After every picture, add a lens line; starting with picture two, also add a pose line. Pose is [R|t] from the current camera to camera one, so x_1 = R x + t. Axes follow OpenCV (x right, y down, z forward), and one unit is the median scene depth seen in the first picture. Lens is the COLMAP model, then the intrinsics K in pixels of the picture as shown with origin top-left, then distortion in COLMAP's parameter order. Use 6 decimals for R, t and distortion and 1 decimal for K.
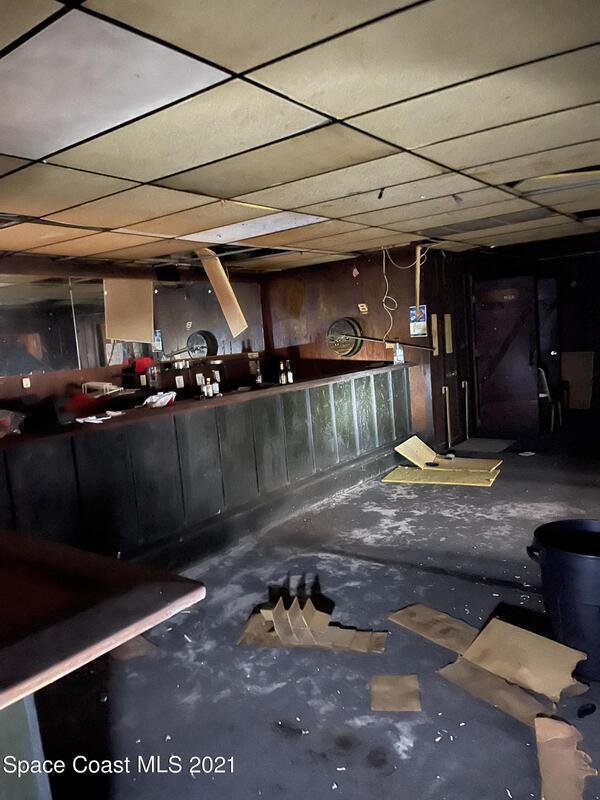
lens RADIAL K [[602.2, 0, 306.9], [0, 602.2, 401.2], [0, 0, 1]] dist [0.009272, -0.001457]
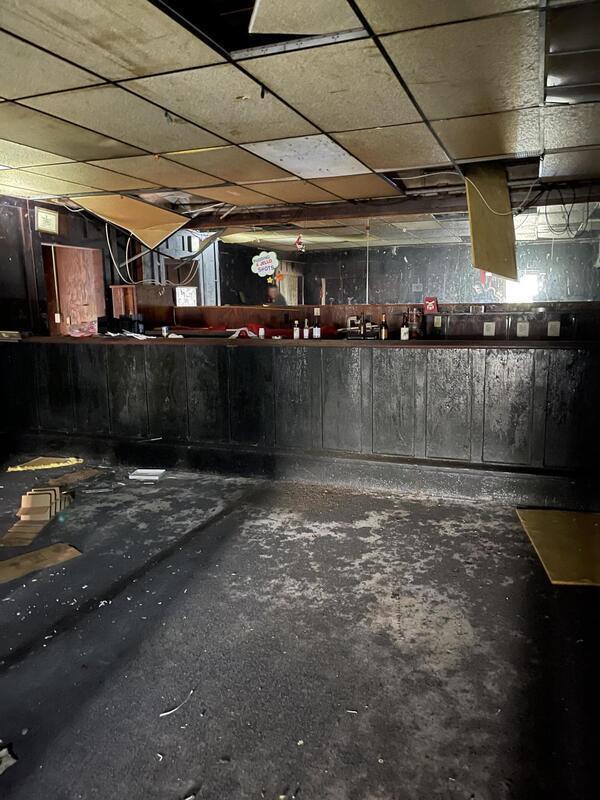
lens RADIAL K [[602.2, 0, 307.8], [0, 602.2, 396.9], [0, 0, 1]] dist [0.009272, -0.001457]
pose [[0.295093, 0.233557, -0.926483, 0.835669], [-0.123256, 0.970867, 0.205488, -0.130525], [0.947485, 0.053557, 0.315283, 0.711971]]
